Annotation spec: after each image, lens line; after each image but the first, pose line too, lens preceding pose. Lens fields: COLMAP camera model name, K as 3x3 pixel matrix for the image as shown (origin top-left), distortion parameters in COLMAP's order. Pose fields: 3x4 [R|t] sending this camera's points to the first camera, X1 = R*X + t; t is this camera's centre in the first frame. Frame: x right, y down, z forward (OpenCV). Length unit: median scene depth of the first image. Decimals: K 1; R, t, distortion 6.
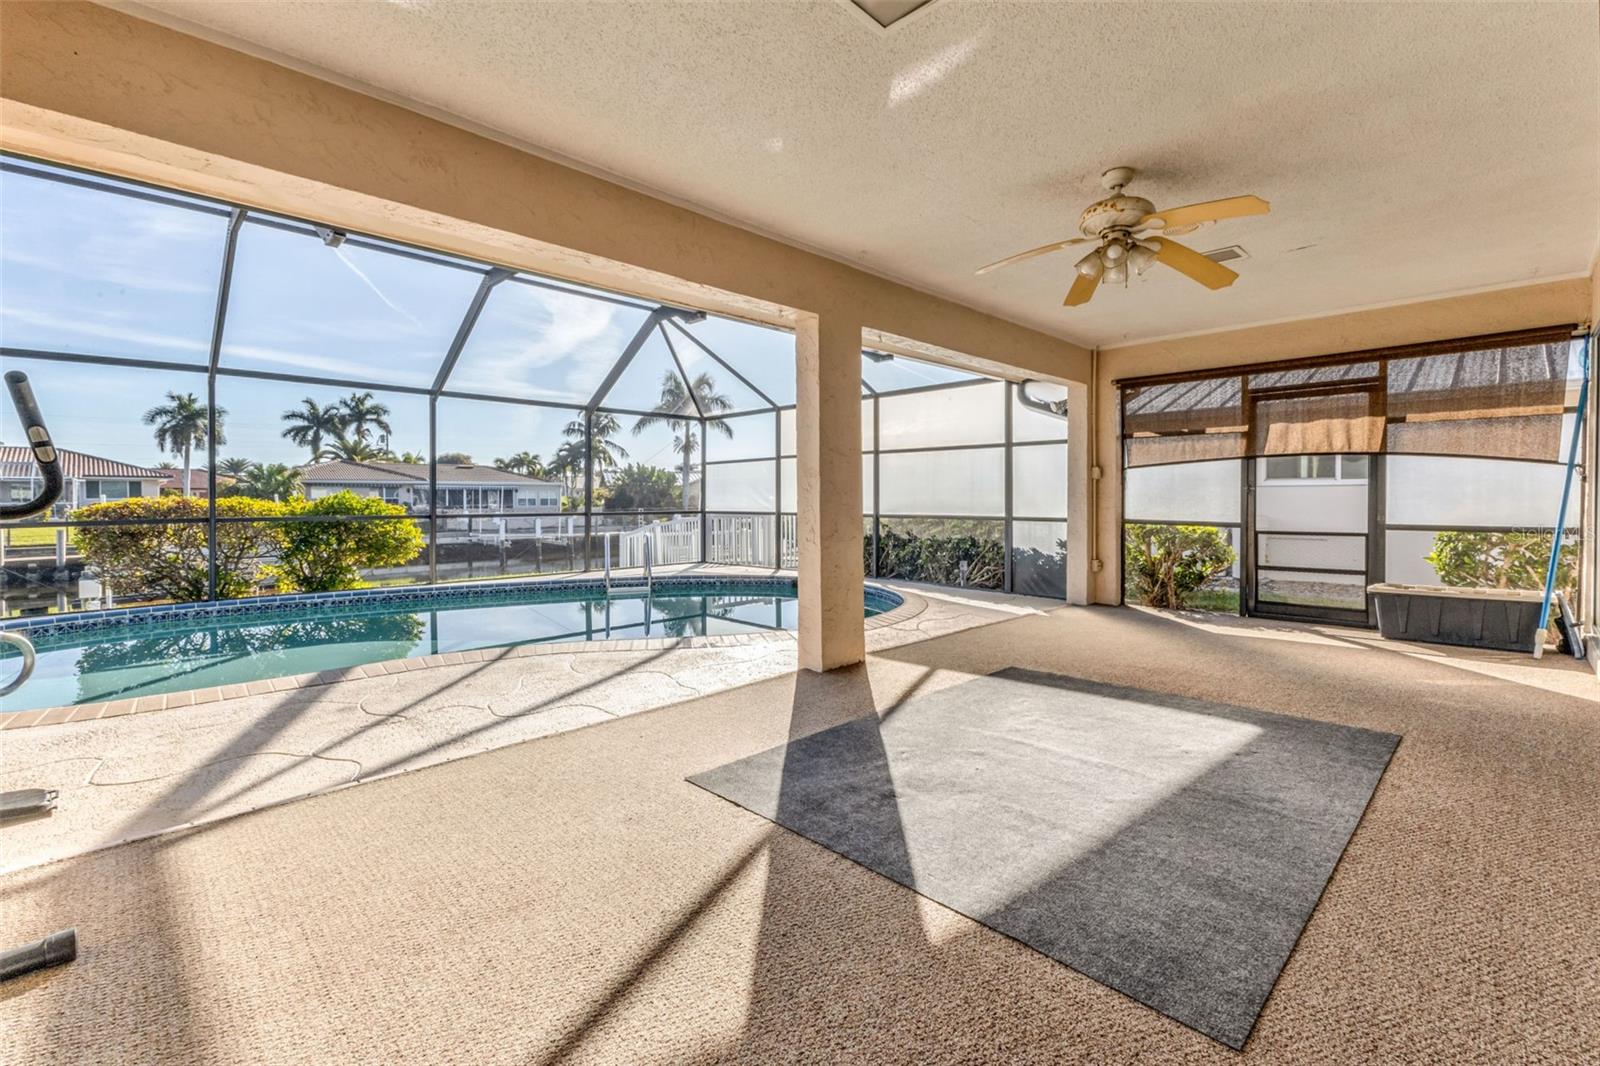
lens RADIAL K [[695.4, 0, 803.8], [0, 695.4, 521.1], [0, 0, 1]] dist [0.005730, -0.000194]
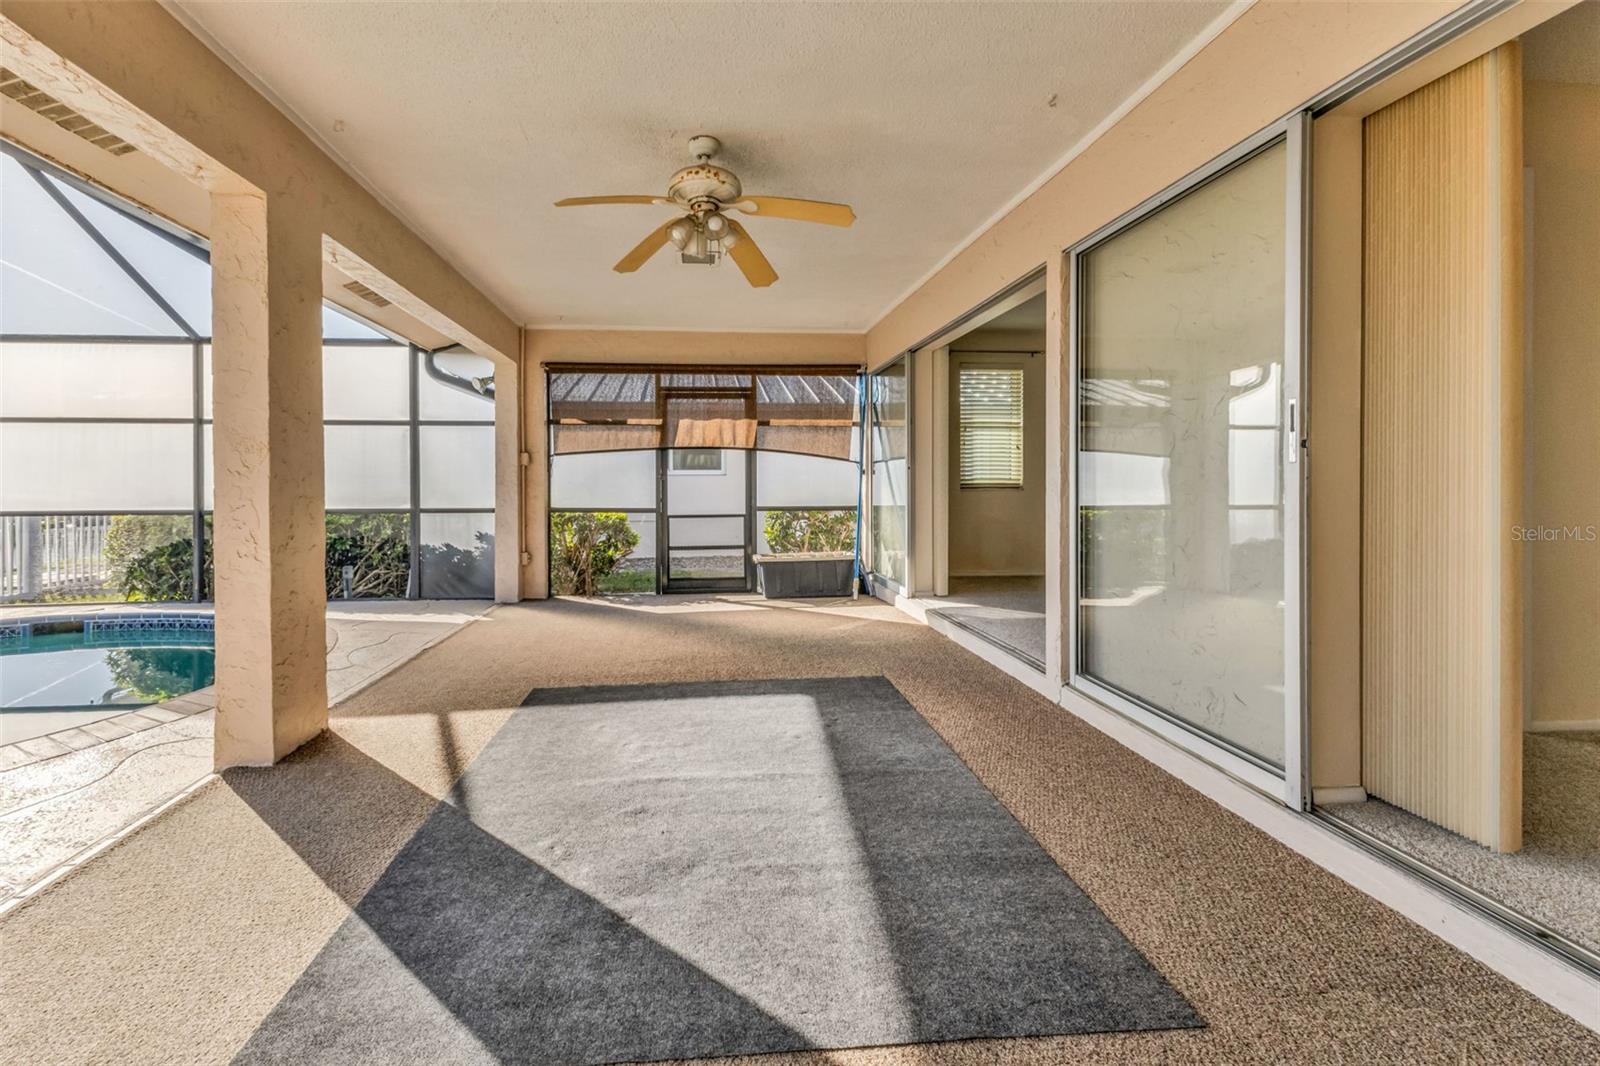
lens RADIAL K [[710.9, 0, 749.3], [0, 710.9, 490.1], [0, 0, 1]] dist [0.008577, 0.000072]
pose [[0.645420, -0.006635, 0.763799, -0.132174], [0.028316, 0.999483, -0.015245, -0.005215], [-0.763303, 0.031467, 0.645274, 0.179398]]
